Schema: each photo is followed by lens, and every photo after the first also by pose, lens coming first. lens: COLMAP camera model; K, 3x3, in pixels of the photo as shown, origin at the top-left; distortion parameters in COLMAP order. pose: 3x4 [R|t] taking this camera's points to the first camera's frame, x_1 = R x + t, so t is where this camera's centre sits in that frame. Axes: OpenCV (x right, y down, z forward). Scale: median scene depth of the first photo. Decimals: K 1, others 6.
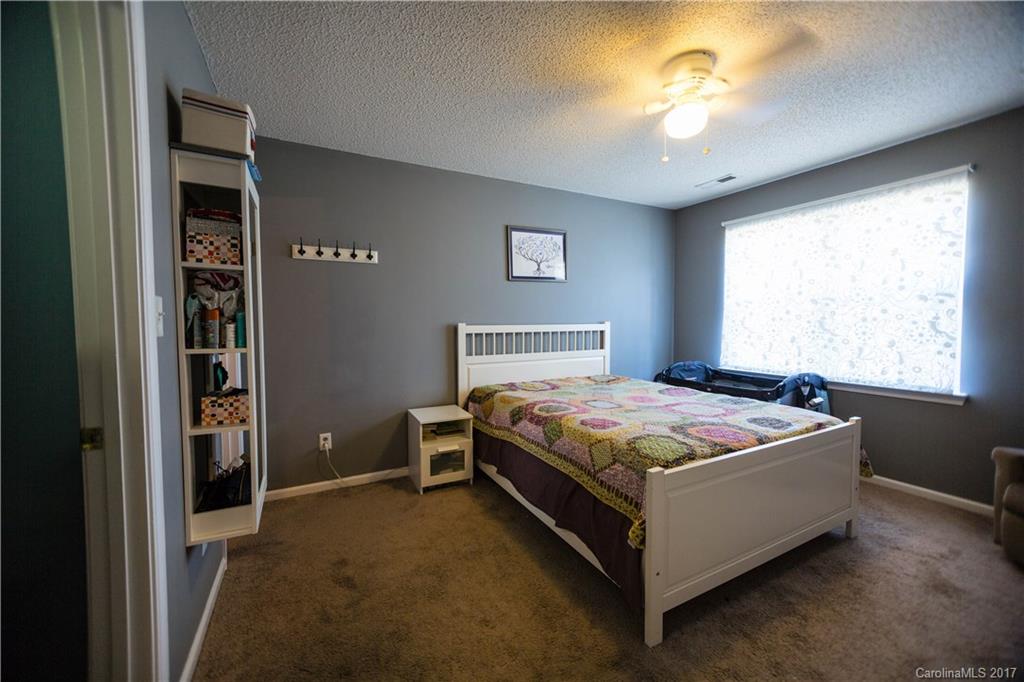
lens RADIAL K [[406.9, 0, 513.1], [0, 406.9, 336.6], [0, 0, 1]] dist [-0.002927, 0.006899]
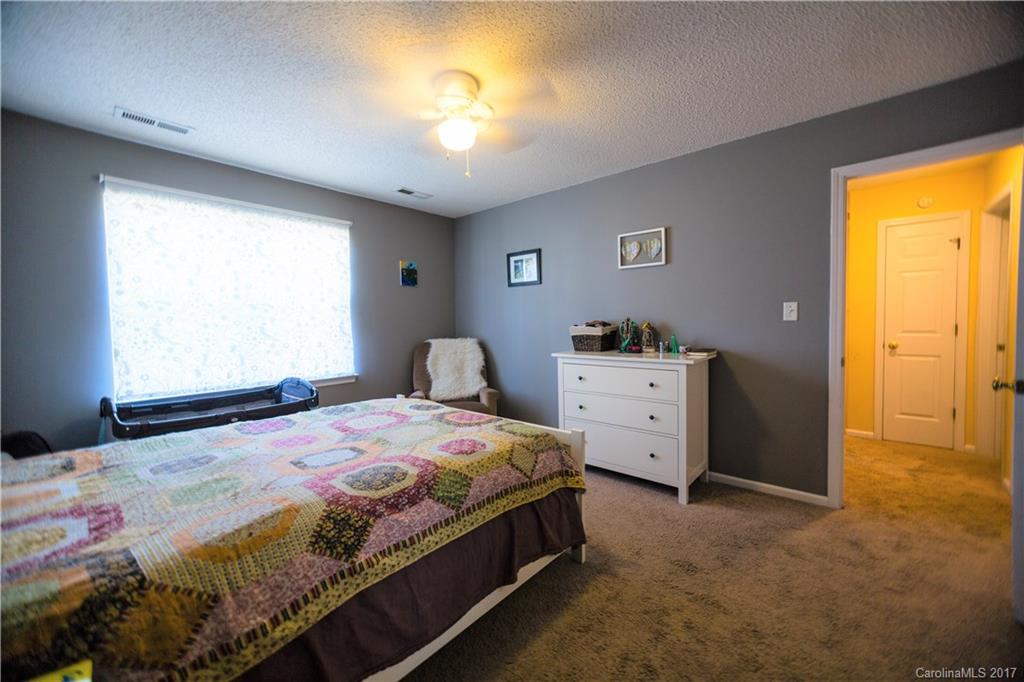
lens RADIAL K [[406.9, 0, 513.1], [0, 406.9, 336.6], [0, 0, 1]] dist [-0.002927, 0.006899]
pose [[-0.379268, -0.029335, 0.924822, -0.388125], [0.050534, 0.997349, 0.052359, -0.034742], [-0.923906, 0.066593, -0.376780, 0.789150]]
